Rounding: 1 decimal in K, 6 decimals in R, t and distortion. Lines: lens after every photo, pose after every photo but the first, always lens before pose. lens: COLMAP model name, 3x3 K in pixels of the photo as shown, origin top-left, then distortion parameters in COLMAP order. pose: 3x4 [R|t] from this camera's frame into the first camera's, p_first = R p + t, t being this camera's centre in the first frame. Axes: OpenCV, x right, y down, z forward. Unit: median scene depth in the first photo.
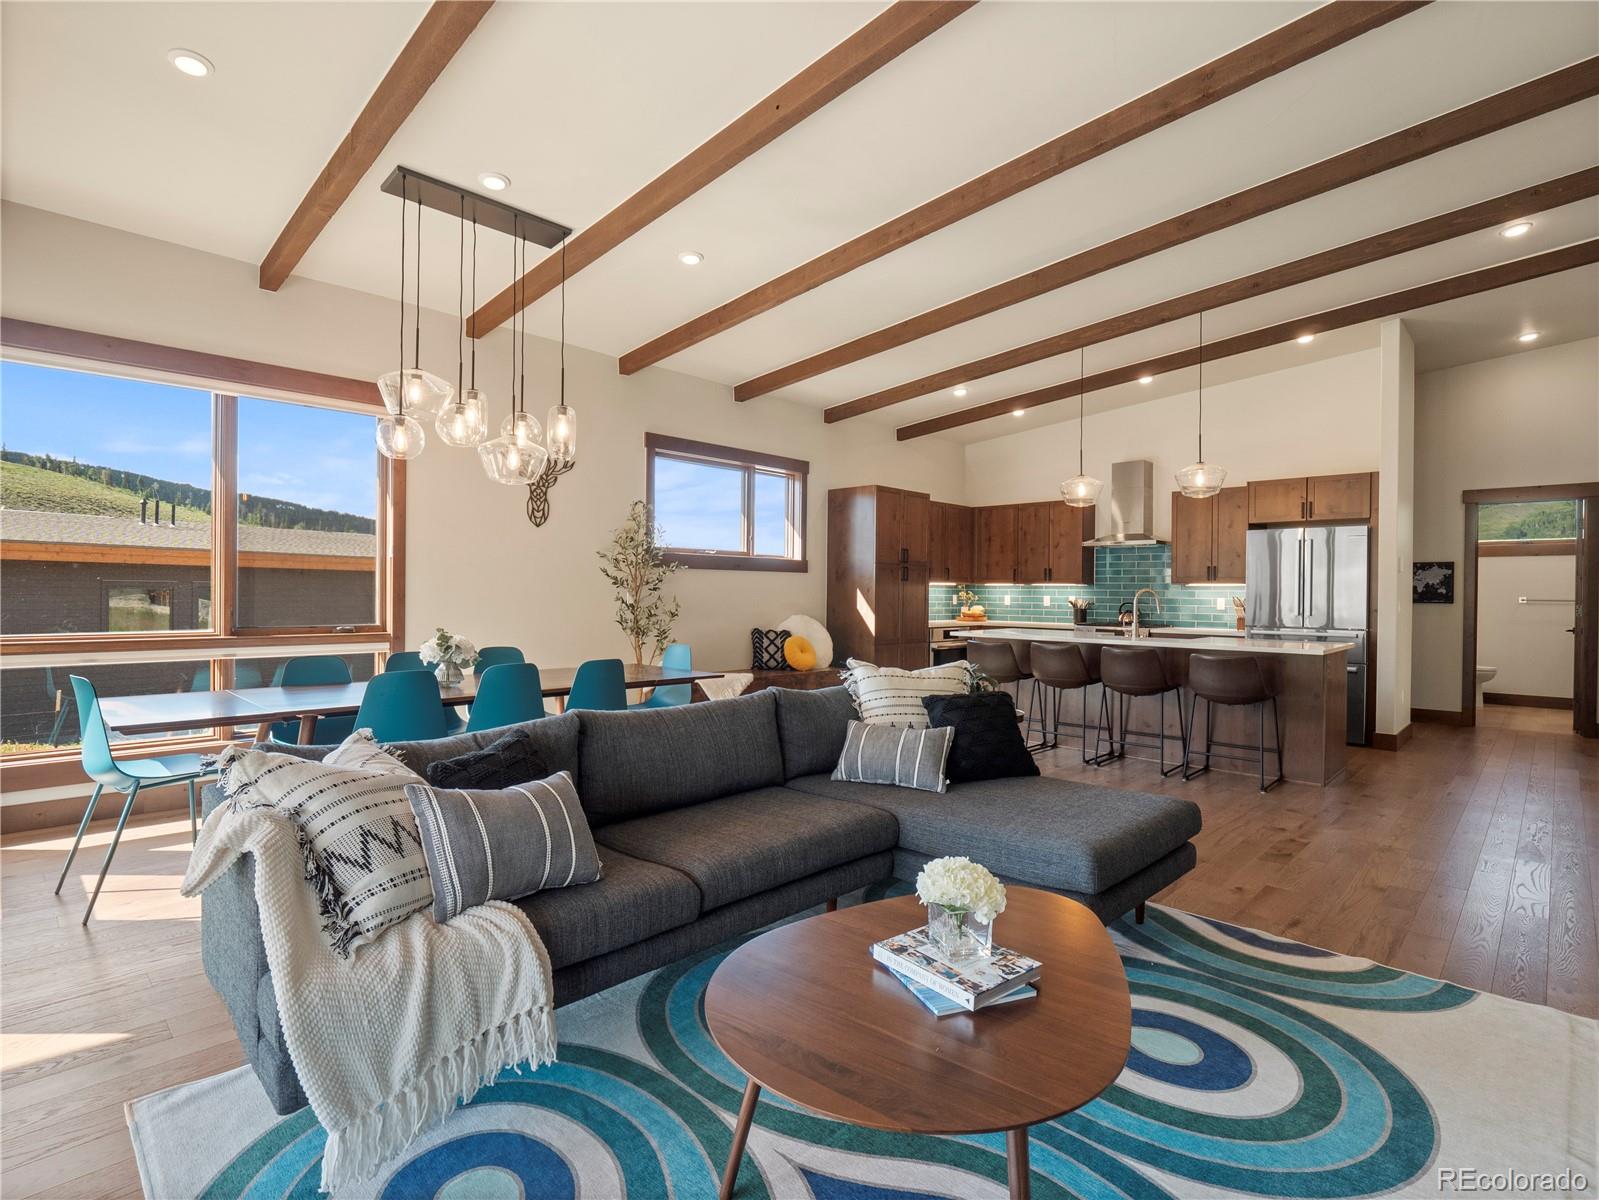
lens RADIAL K [[787.4, 0, 796.7], [0, 787.4, 596.4], [0, 0, 1]] dist [-0.013165, -0.001355]
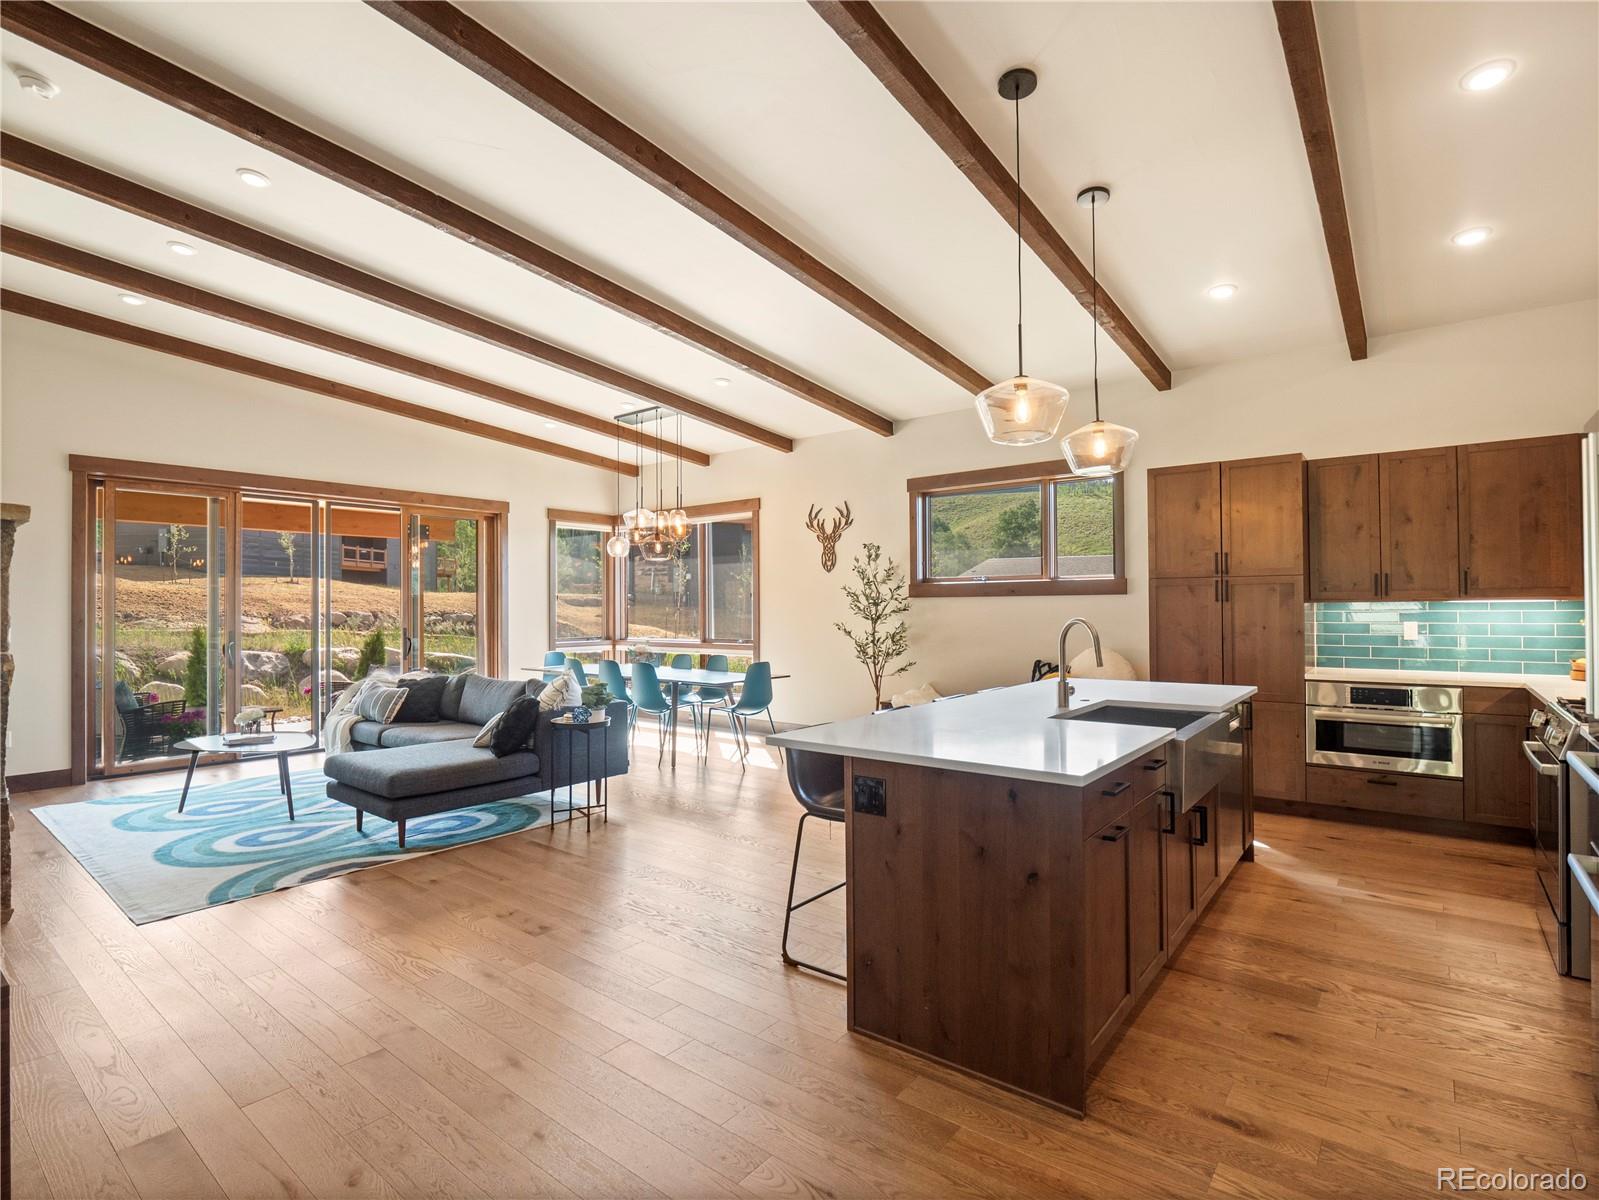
lens RADIAL K [[787.4, 0, 796.7], [0, 787.4, 596.4], [0, 0, 1]] dist [-0.013165, -0.001355]
pose [[0.098568, -0.026245, -0.994784, 0.778141], [0.002986, 0.999655, -0.026078, -0.008867], [0.995126, -0.000400, 0.098613, 0.618166]]
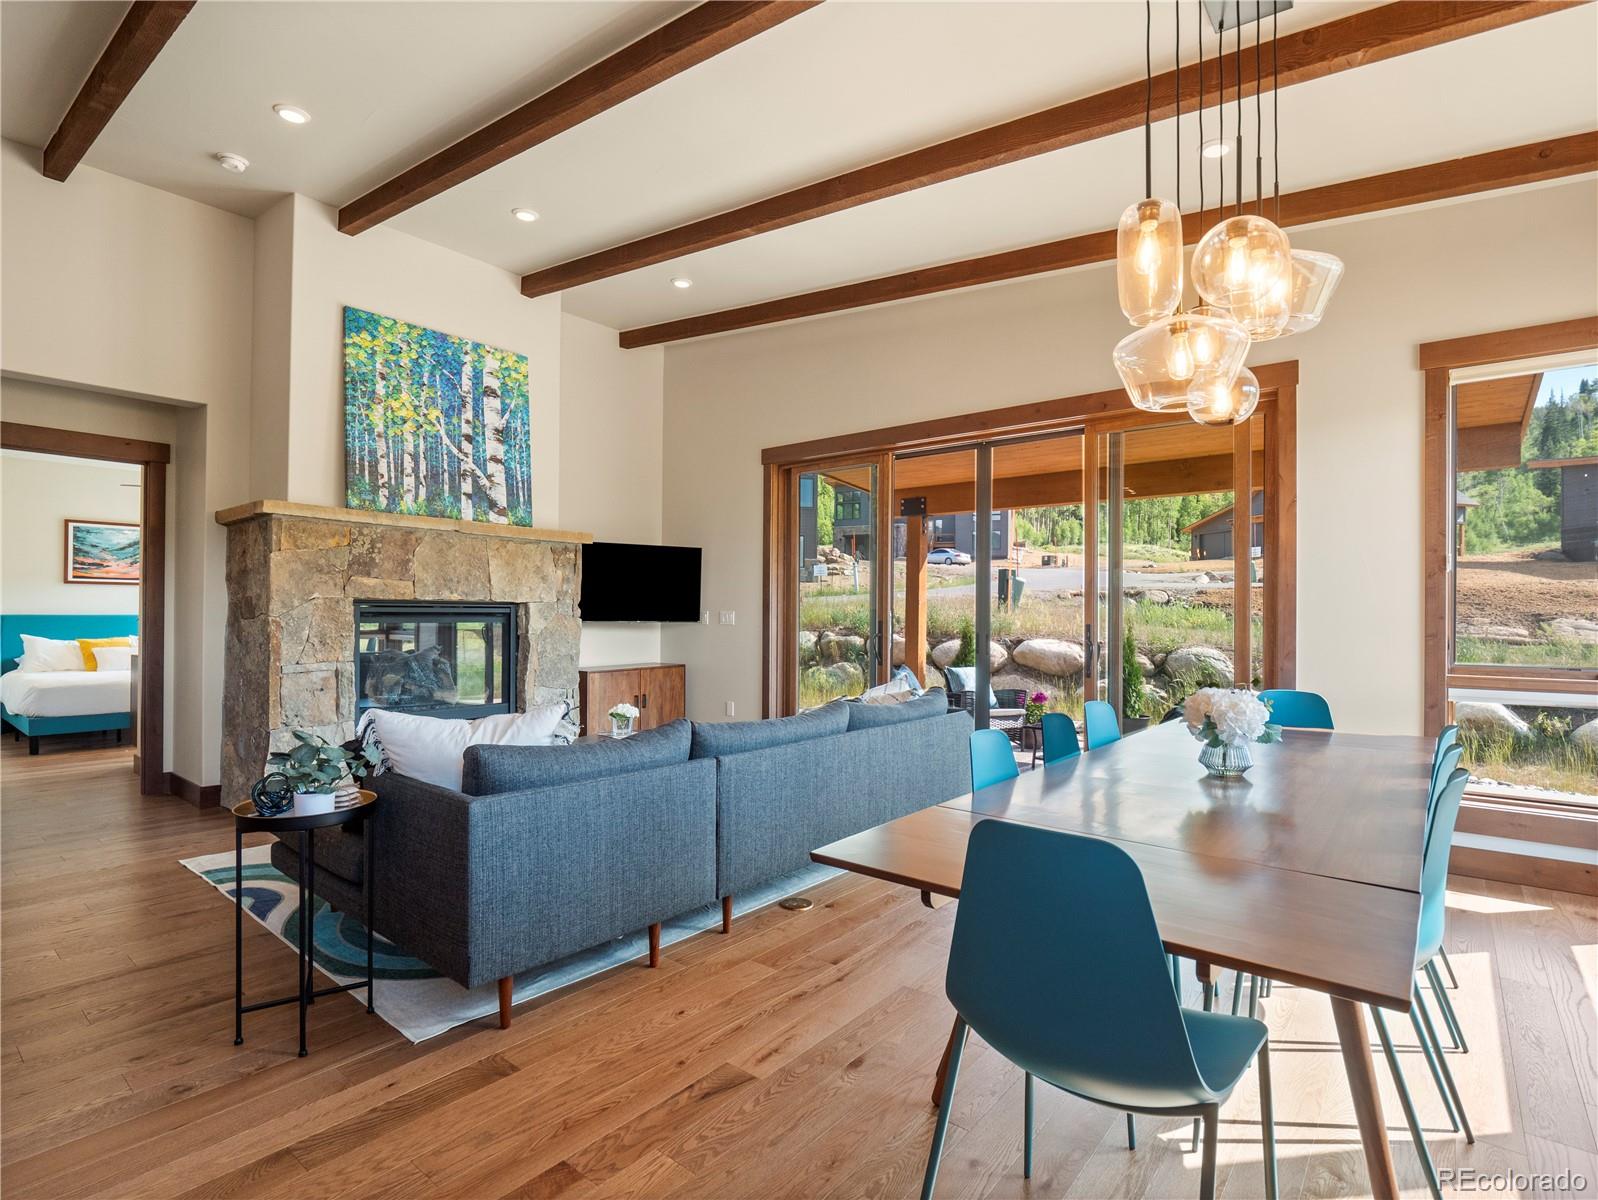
lens RADIAL K [[799.3, 0, 793.7], [0, 799.3, 611.1], [0, 0, 1]] dist [-0.012087, -0.000031]
pose [[-0.996075, -0.017198, -0.086825, -0.032294], [-0.017226, 0.999852, -0.000431, -0.001921], [0.086820, 0.001066, -0.996223, 0.823321]]
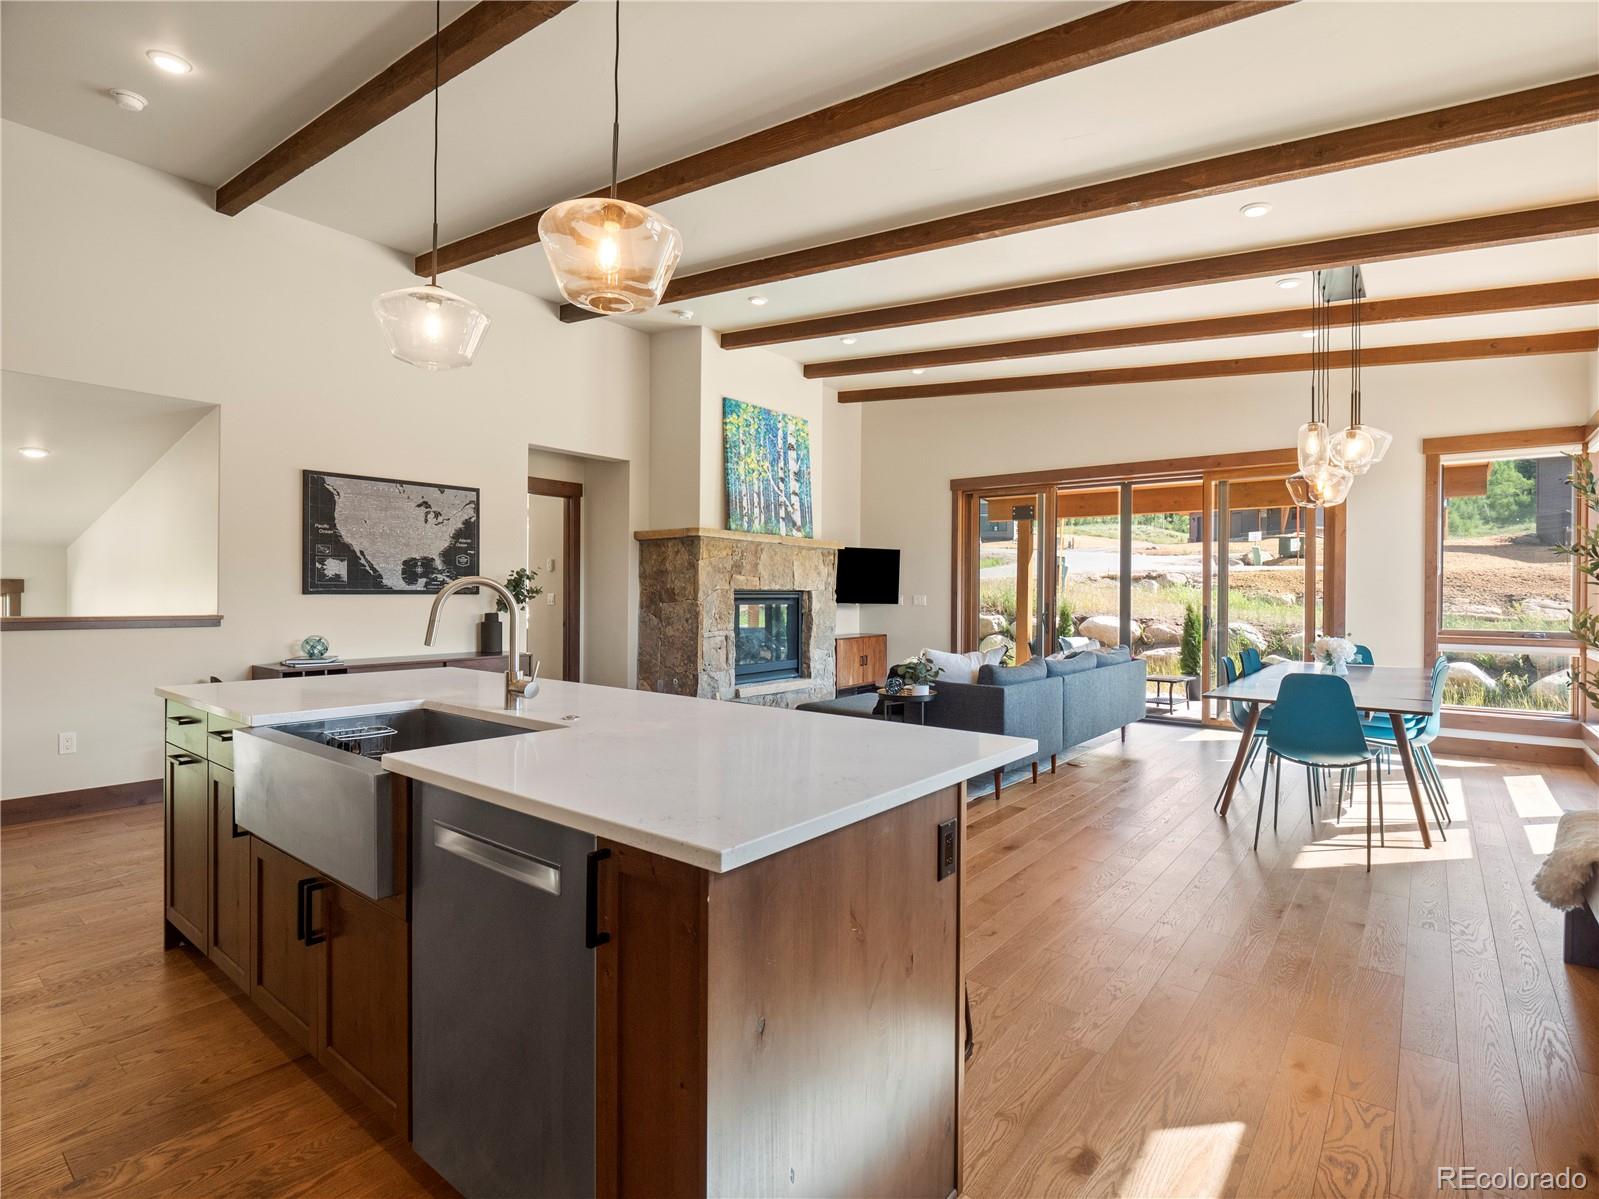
lens RADIAL K [[787.4, 0, 796.7], [0, 787.4, 595.9], [0, 0, 1]] dist [-0.013165, -0.001355]
pose [[-0.995462, -0.016557, -0.093705, 0.268465], [-0.017335, 0.999822, 0.007491, -0.006399], [0.093564, 0.009081, -0.995572, 1.121060]]
